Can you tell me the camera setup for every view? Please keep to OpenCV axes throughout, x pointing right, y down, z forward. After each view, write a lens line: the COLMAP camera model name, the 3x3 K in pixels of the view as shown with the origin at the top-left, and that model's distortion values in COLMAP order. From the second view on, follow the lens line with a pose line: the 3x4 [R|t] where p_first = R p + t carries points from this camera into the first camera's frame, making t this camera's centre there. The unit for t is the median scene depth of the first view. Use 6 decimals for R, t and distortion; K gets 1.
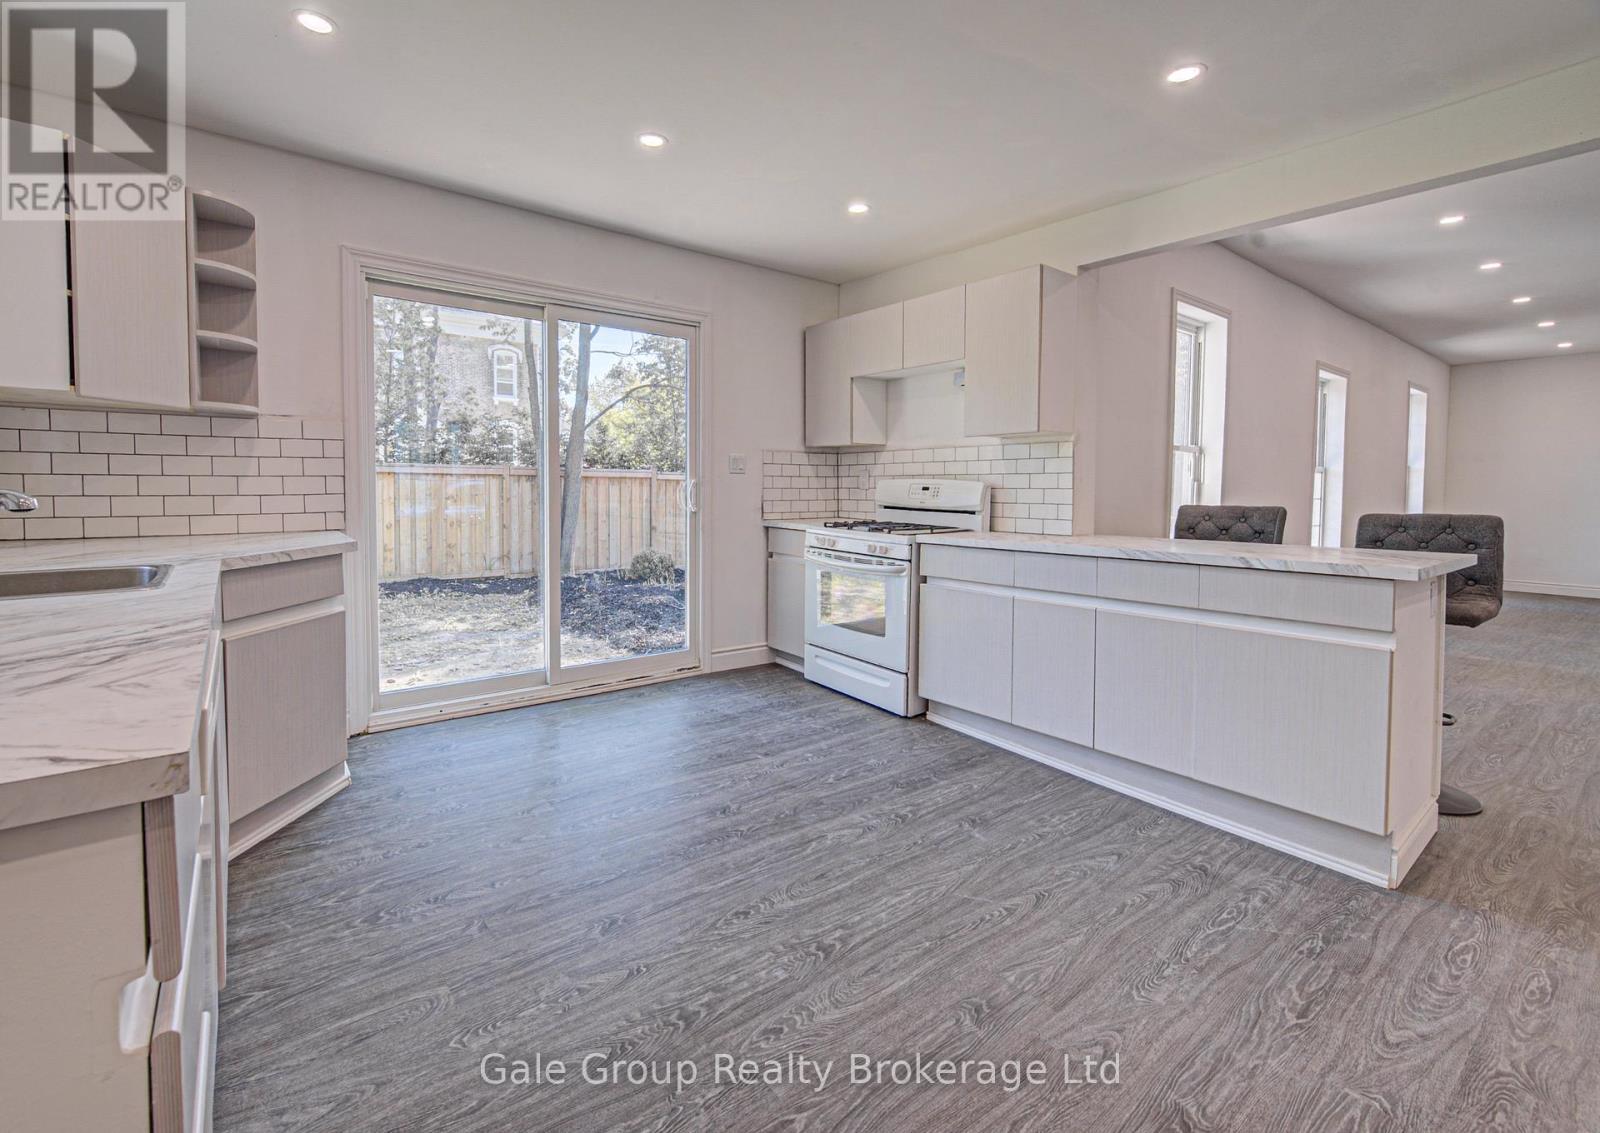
lens RADIAL K [[697.2, 0, 738.4], [0, 697.2, 514.0], [0, 0, 1]] dist [0.003253, -0.000402]
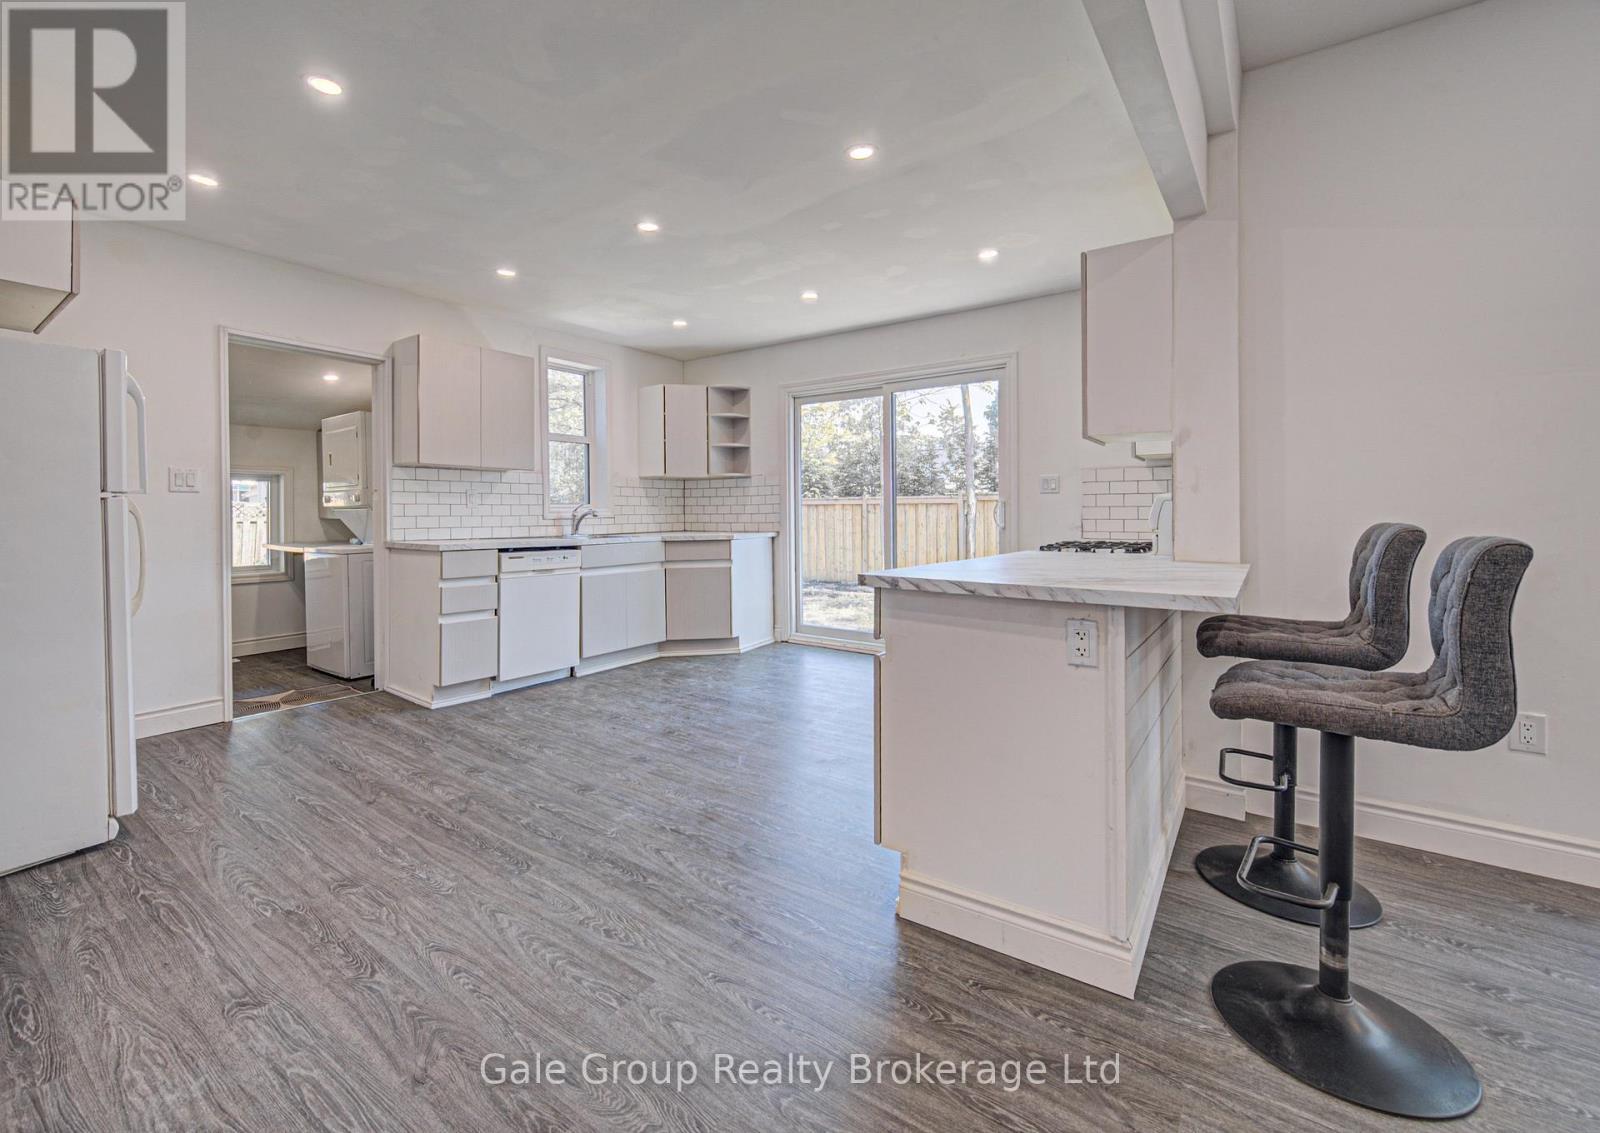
lens RADIAL K [[697.2, 0, 738.4], [0, 697.2, 514.0], [0, 0, 1]] dist [0.003253, -0.000402]
pose [[0.280814, -0.005966, -0.959744, 1.122334], [-0.032774, 0.999338, -0.015802, 0.007256], [0.959202, 0.035892, 0.280433, 0.315734]]
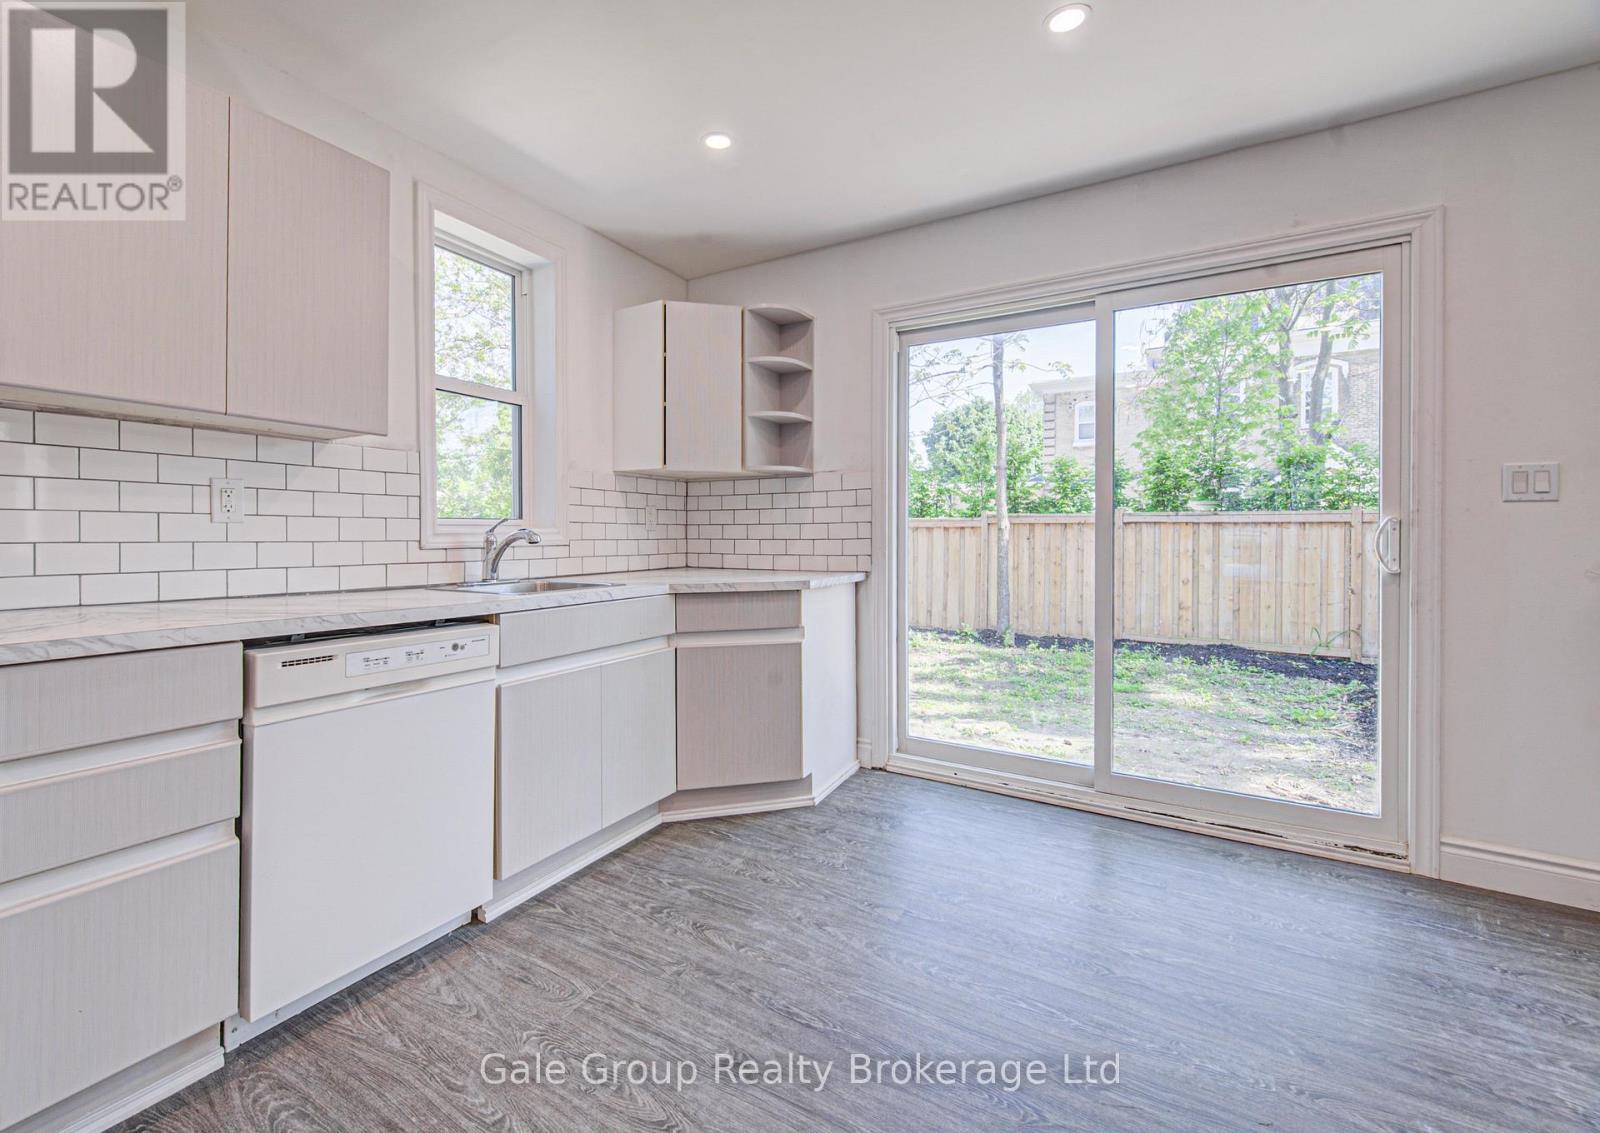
lens RADIAL K [[685.4, 0, 742.8], [0, 685.4, 537.3], [0, 0, 1]] dist [0.002650, -0.000116]
pose [[0.376015, -0.004154, -0.926604, 0.305825], [-0.037838, 0.999087, -0.019834, -0.002019], [0.925841, 0.042519, 0.375515, 0.377504]]
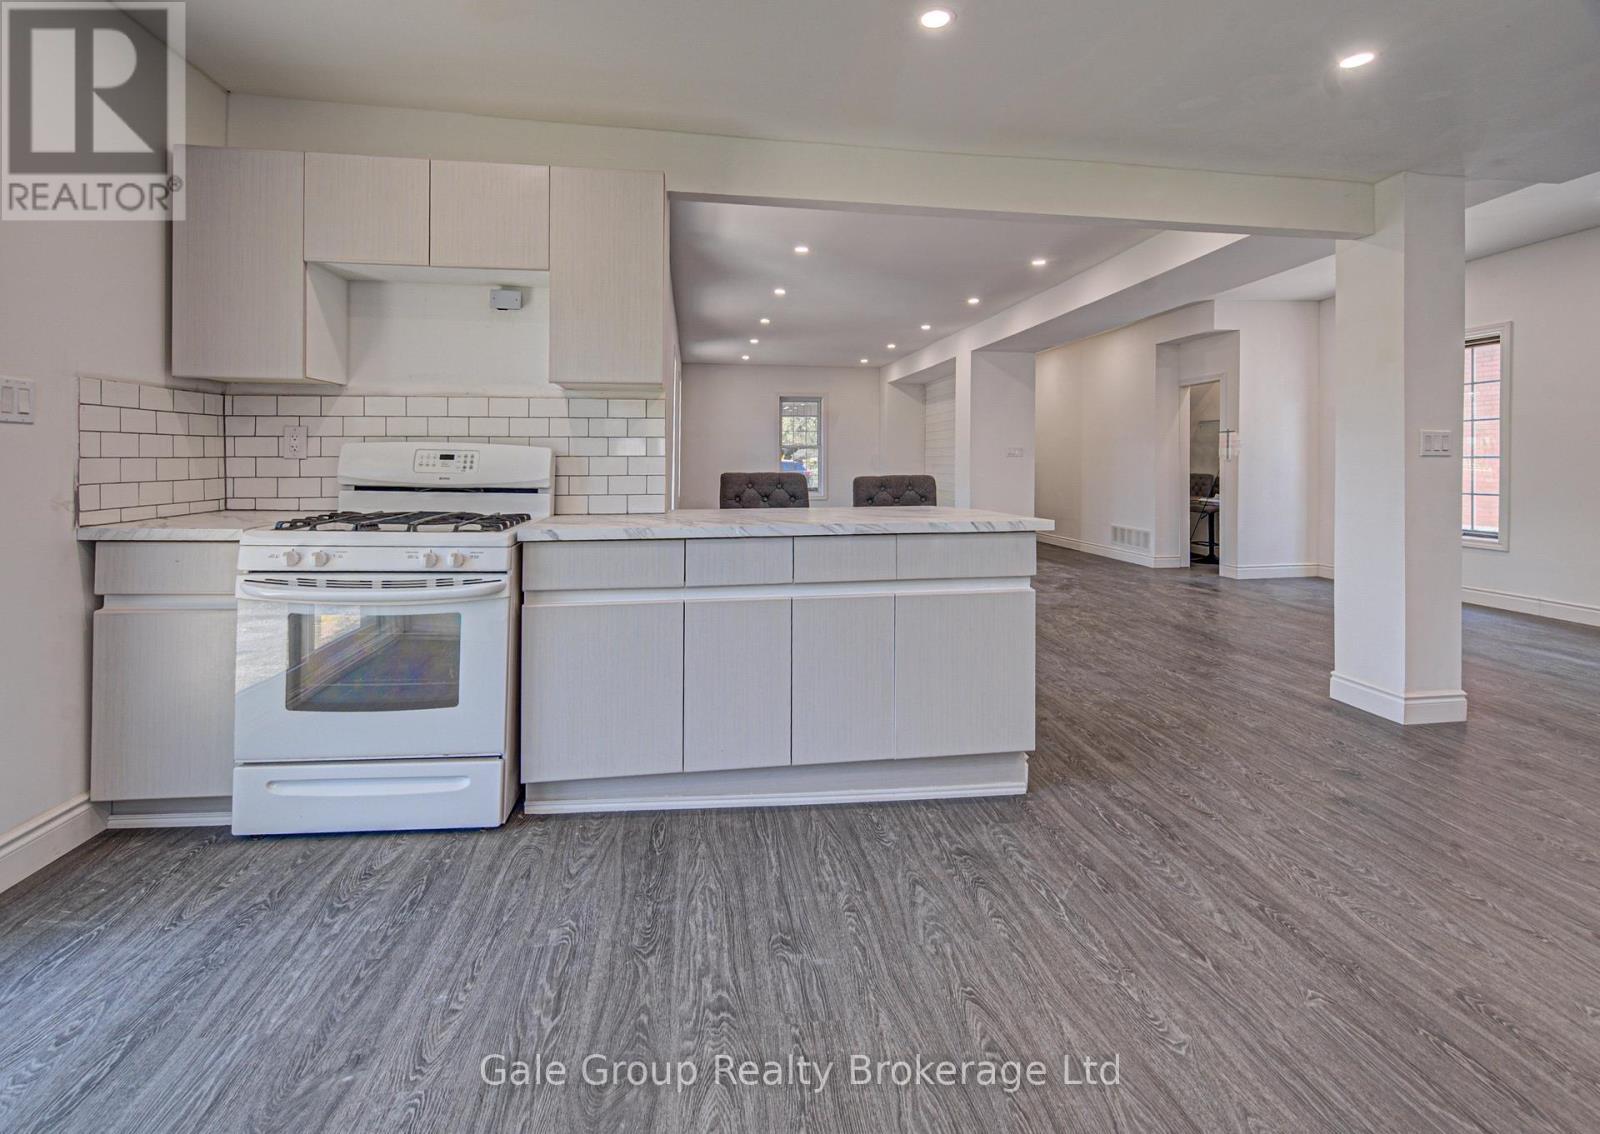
lens RADIAL K [[718.4, 0, 791.9], [0, 718.4, 455.4], [0, 0, 1]] dist [0.002173, -0.000122]
pose [[0.470803, -0.001800, 0.882236, -0.206215], [0.035467, 0.999228, -0.016888, -0.017840], [-0.881525, 0.039242, 0.470504, 0.472917]]
